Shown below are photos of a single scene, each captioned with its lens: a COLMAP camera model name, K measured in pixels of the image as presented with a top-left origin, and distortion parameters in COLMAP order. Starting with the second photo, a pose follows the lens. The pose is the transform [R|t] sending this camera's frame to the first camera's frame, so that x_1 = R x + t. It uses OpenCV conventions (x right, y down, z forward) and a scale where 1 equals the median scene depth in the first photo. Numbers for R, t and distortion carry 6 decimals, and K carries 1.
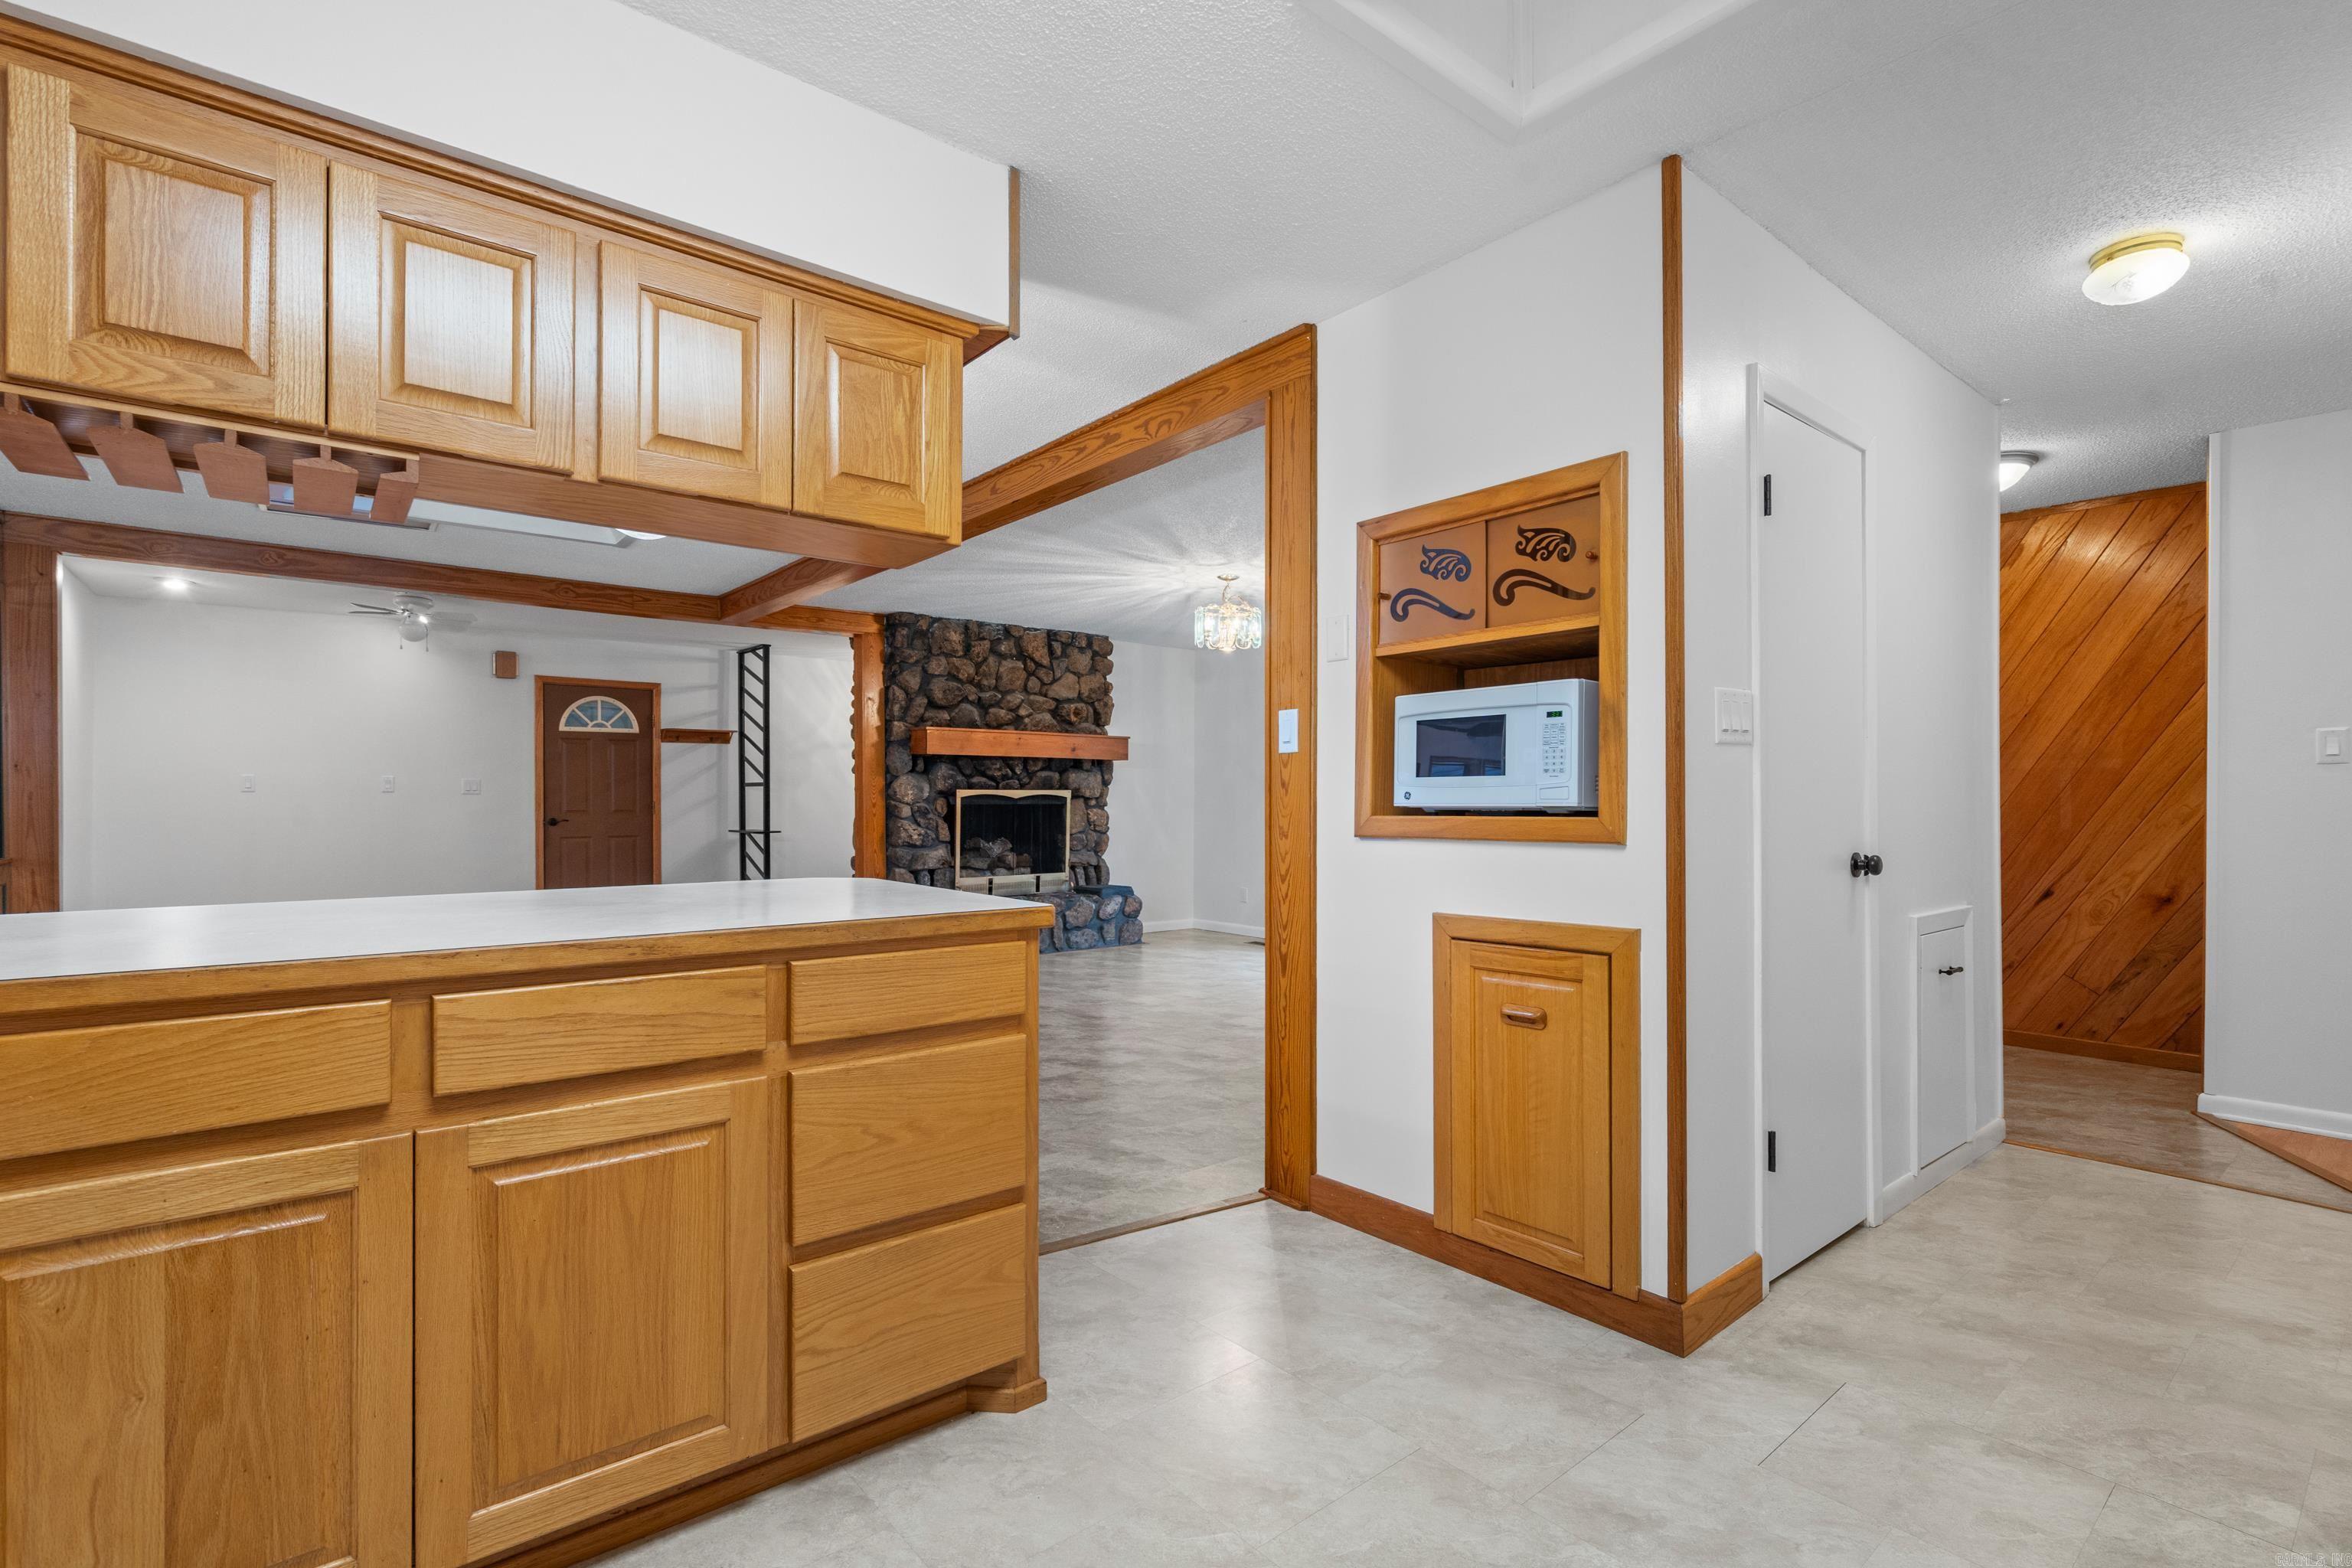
lens RADIAL K [[1081.1, 0, 1174.6], [0, 1081.1, 802.7], [0, 0, 1]] dist [-0.005530, 0.002996]
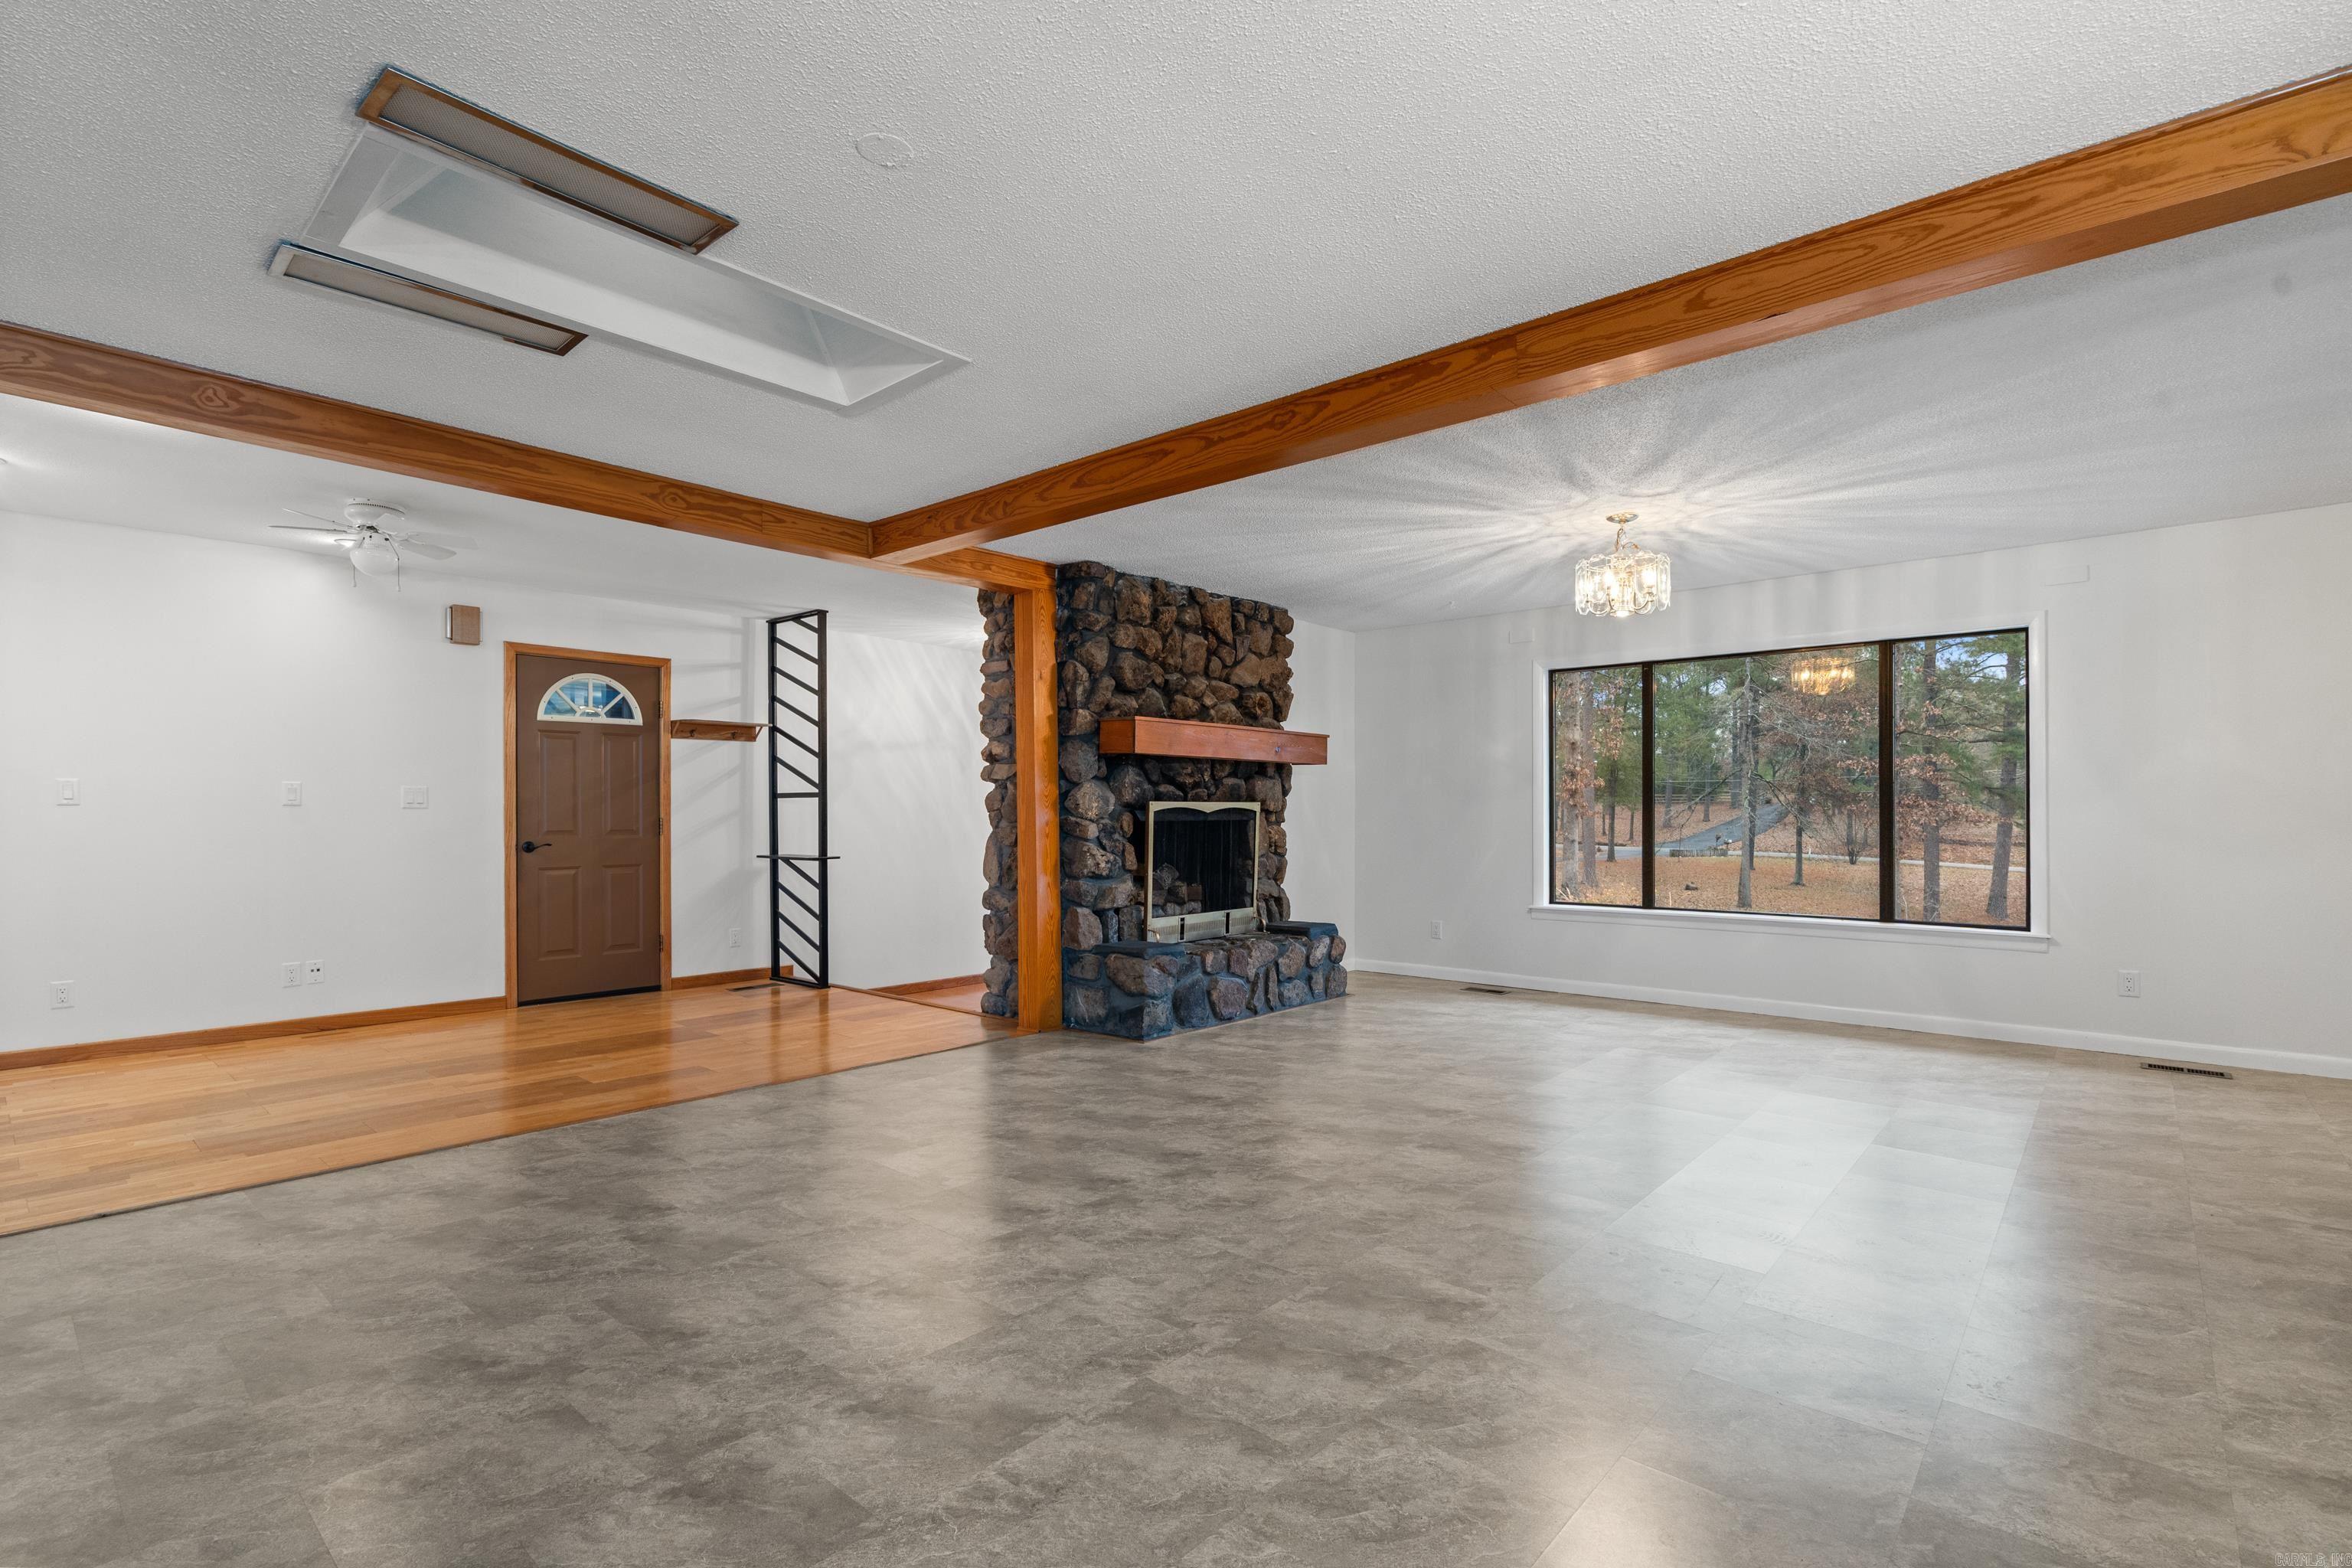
lens RADIAL K [[1081.1, 0, 1178.9], [0, 1081.1, 810.9], [0, 0, 1]] dist [-0.005530, 0.002996]
pose [[0.986207, -0.002076, 0.165506, -0.309081], [0.002832, 0.999987, -0.004332, -0.002035], [-0.165495, 0.004741, 0.986199, 0.253857]]
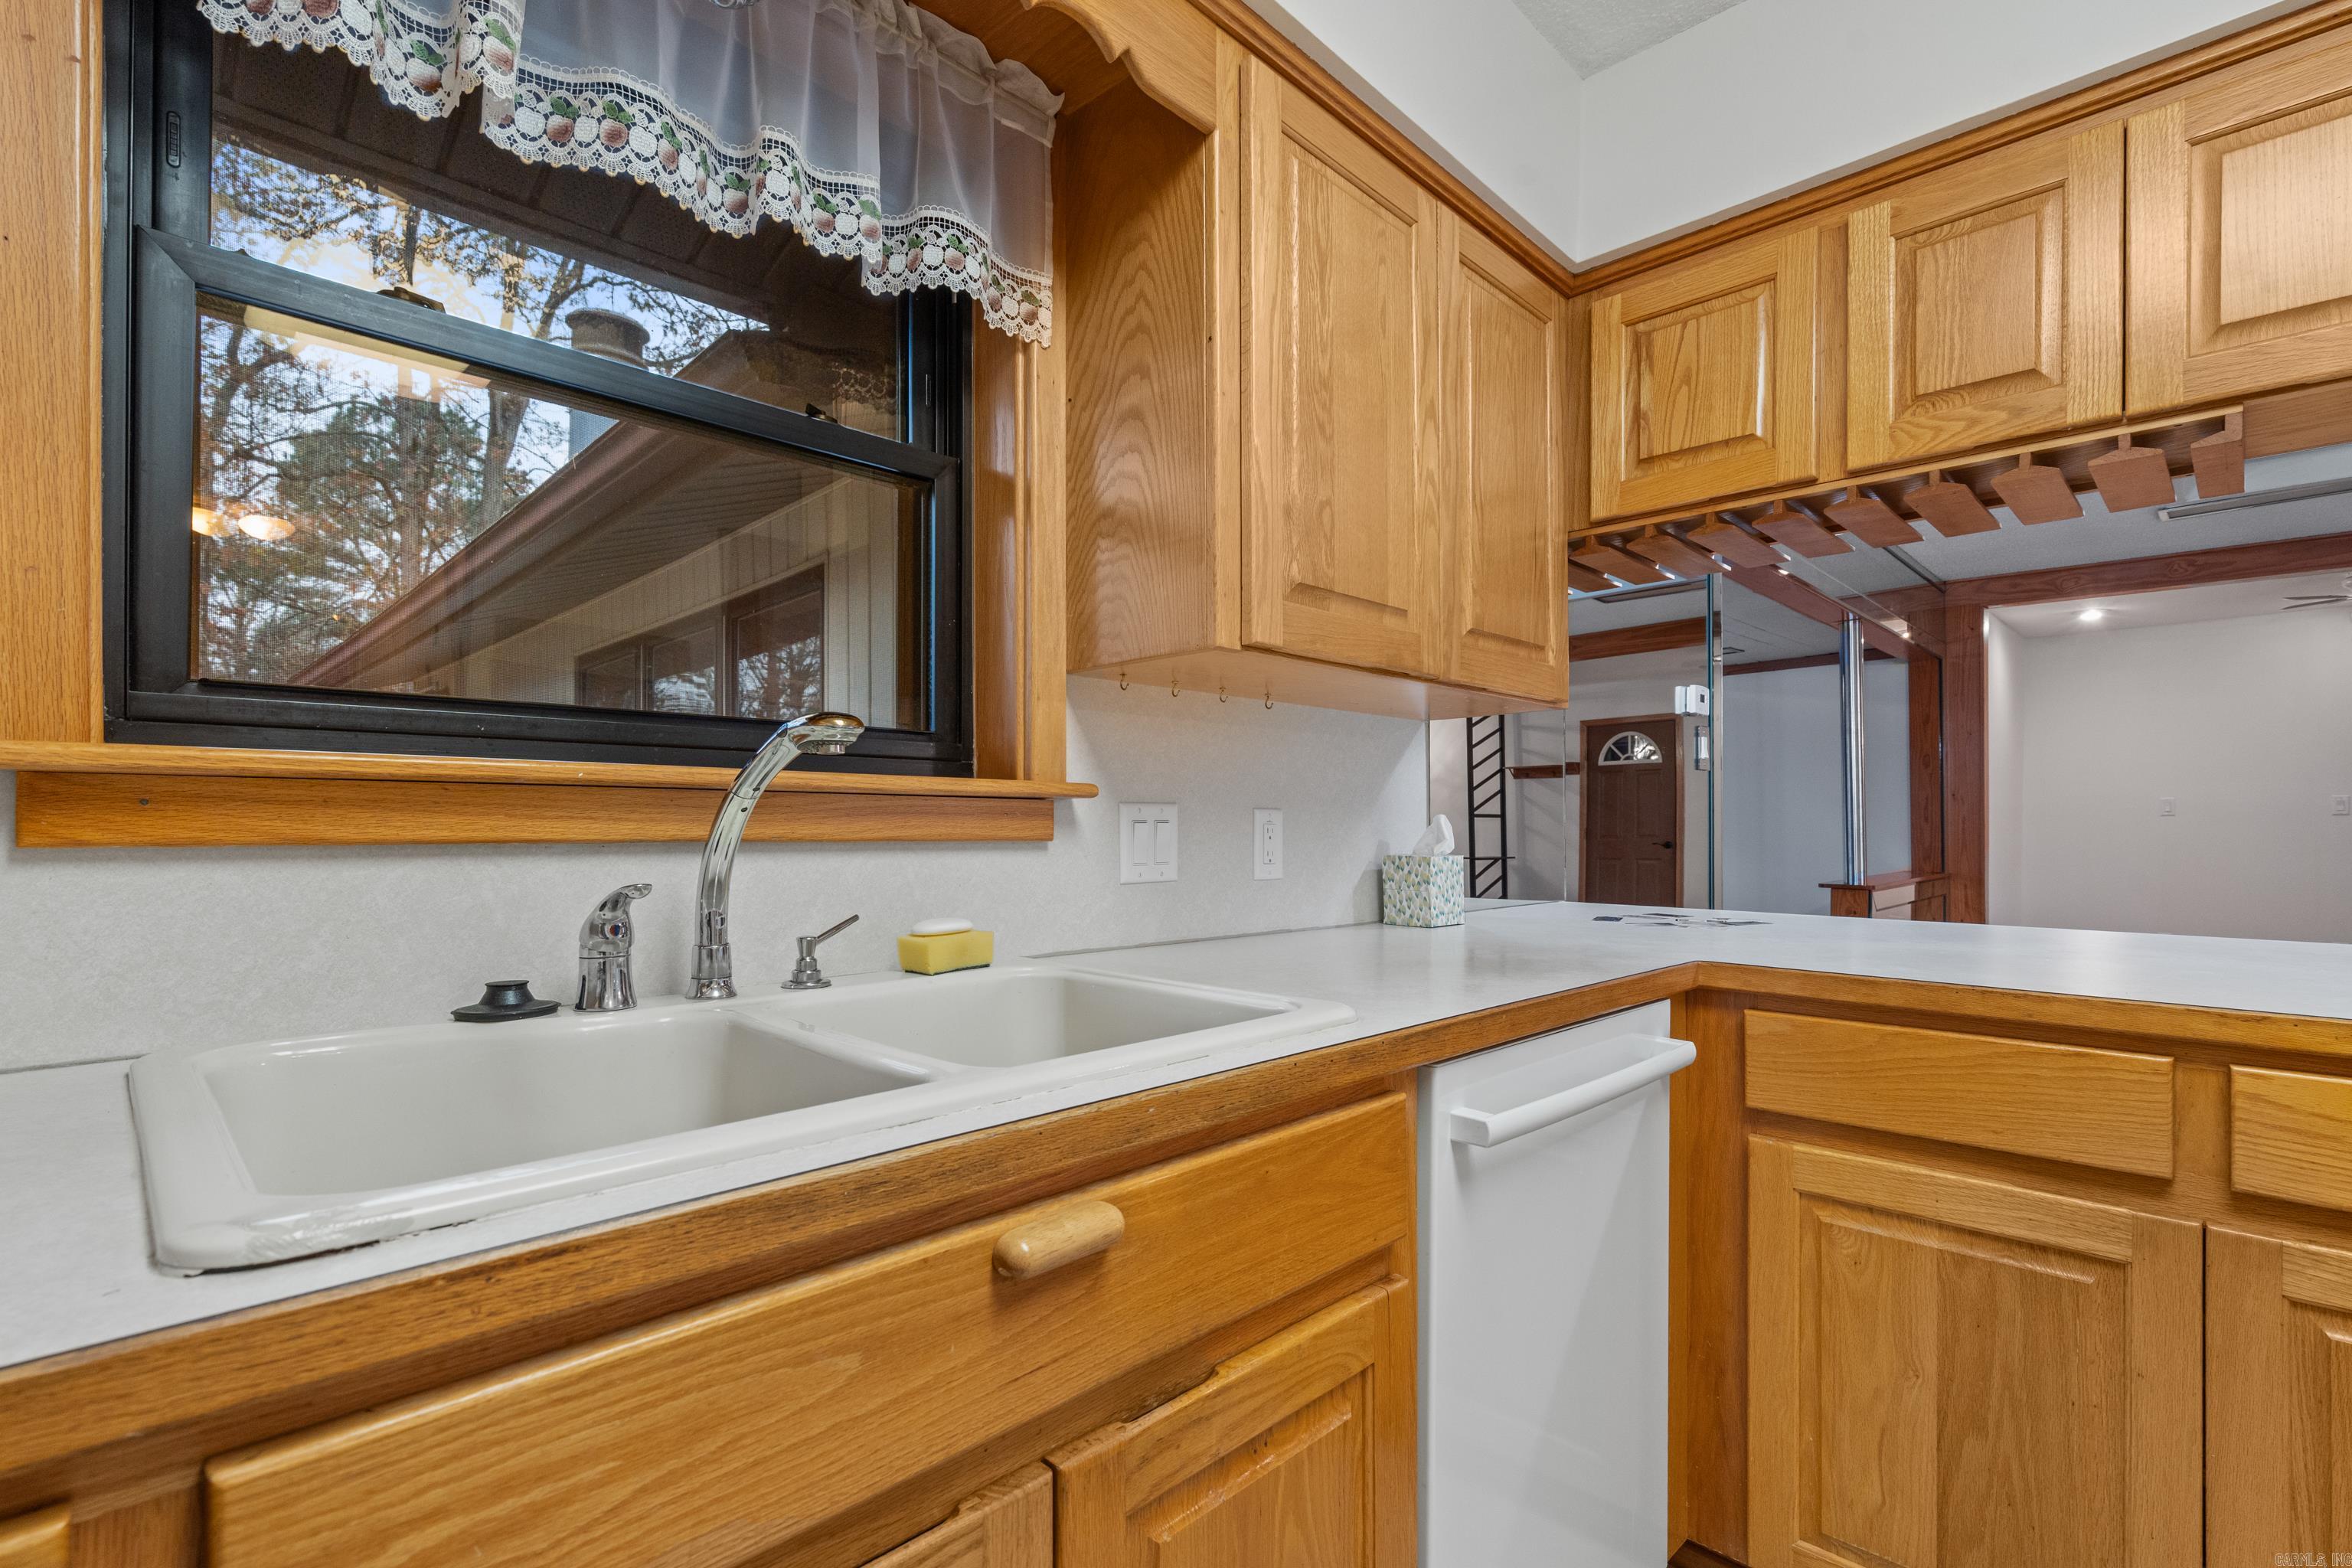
lens RADIAL K [[1081.1, 0, 1163.3], [0, 1081.1, 816.3], [0, 0, 1]] dist [-0.005530, 0.002996]
pose [[0.103768, -0.006033, -0.994583, 0.006793], [-0.004179, 0.999970, -0.006502, 0.000087], [0.994593, 0.004832, 0.103739, 0.021210]]
